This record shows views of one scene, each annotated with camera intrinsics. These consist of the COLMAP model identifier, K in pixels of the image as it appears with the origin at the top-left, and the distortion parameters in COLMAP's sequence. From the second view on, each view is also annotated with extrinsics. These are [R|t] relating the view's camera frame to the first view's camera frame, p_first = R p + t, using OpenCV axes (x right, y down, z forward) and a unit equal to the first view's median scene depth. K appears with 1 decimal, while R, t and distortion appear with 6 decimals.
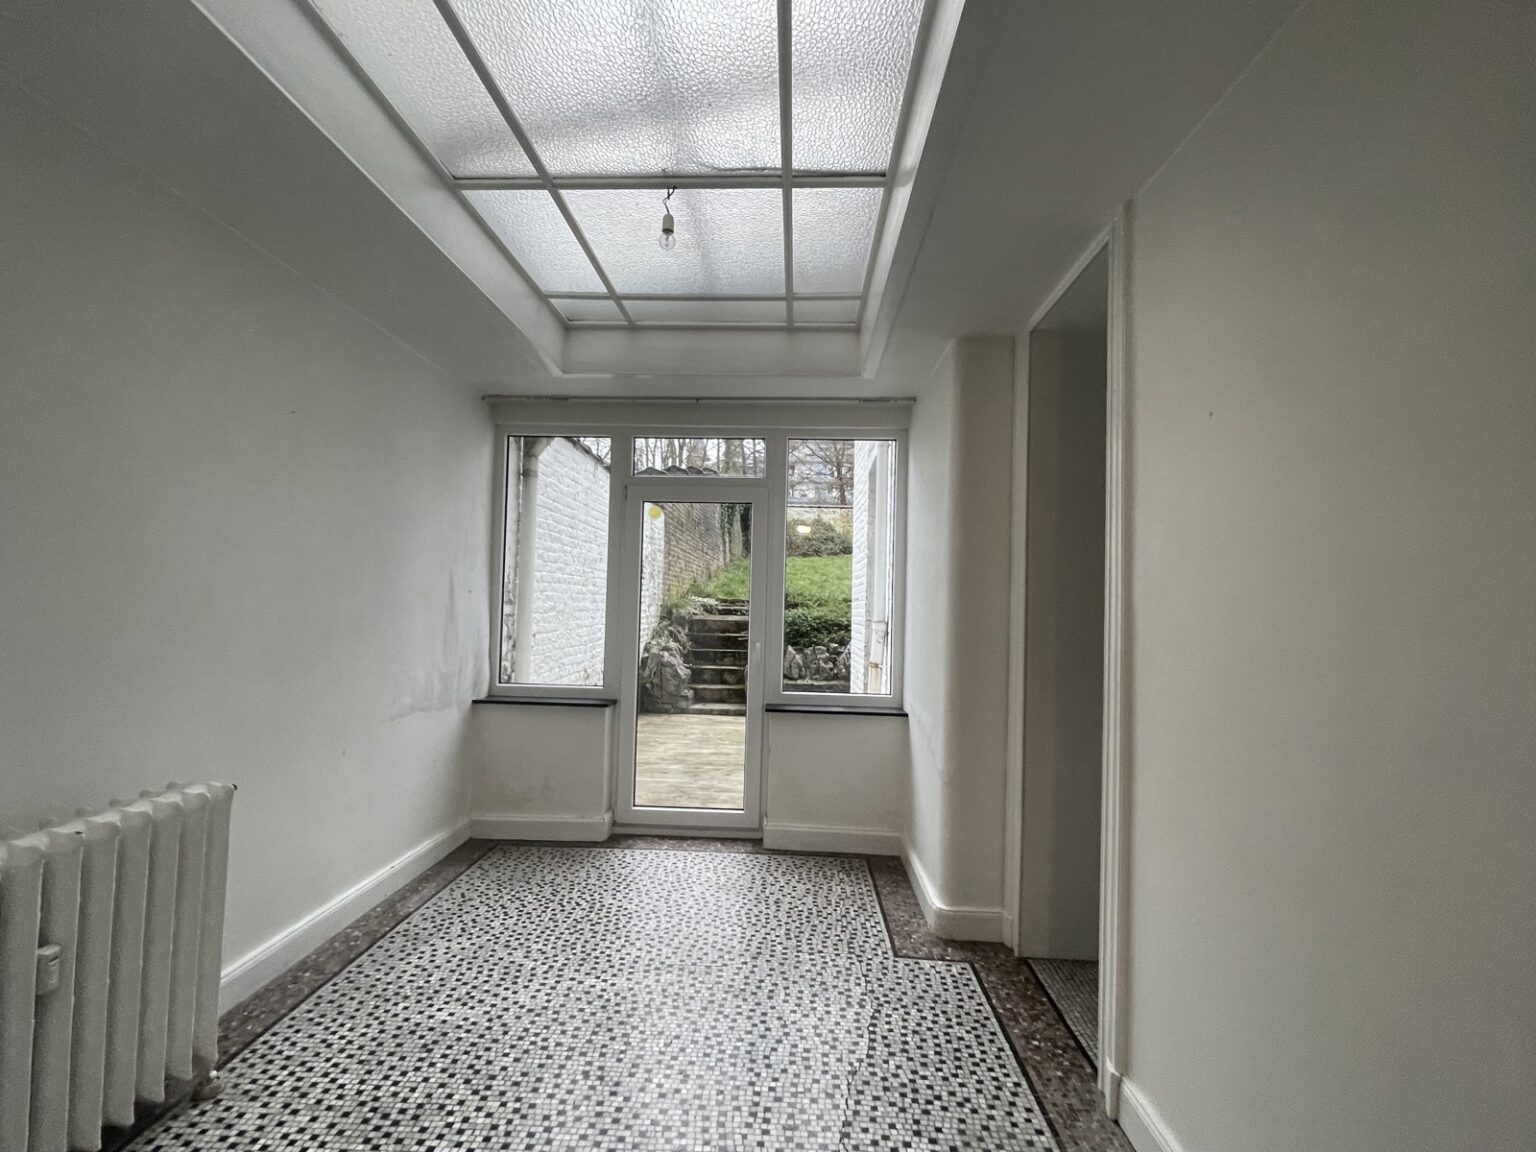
lens RADIAL K [[674.7, 0, 766.5], [0, 674.7, 580.0], [0, 0, 1]] dist [-0.000081, -0.000001]
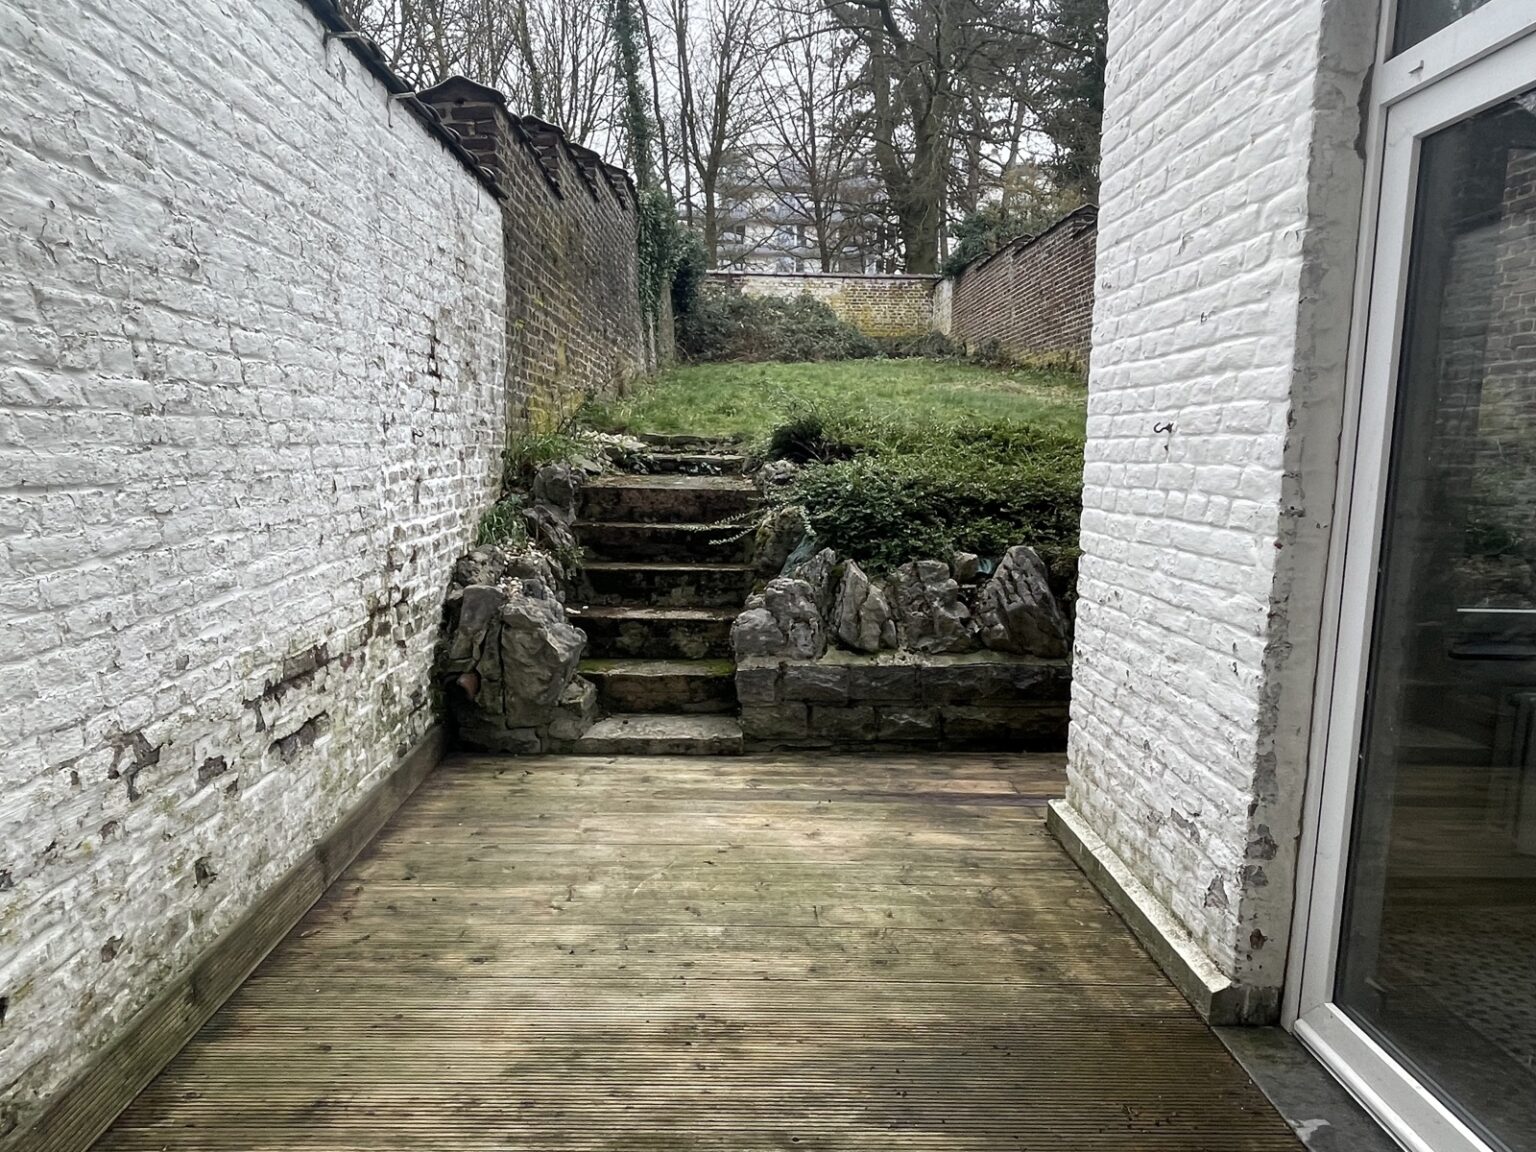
lens RADIAL K [[986.0, 0, 762.6], [0, 986.0, 574.7], [0, 0, 1]] dist [0.004638, 0.000117]
pose [[0.998010, -0.014716, 0.061312, -0.046376], [0.004443, 0.986378, 0.164433, 0.015084], [-0.062896, -0.163833, 0.984481, 0.452502]]
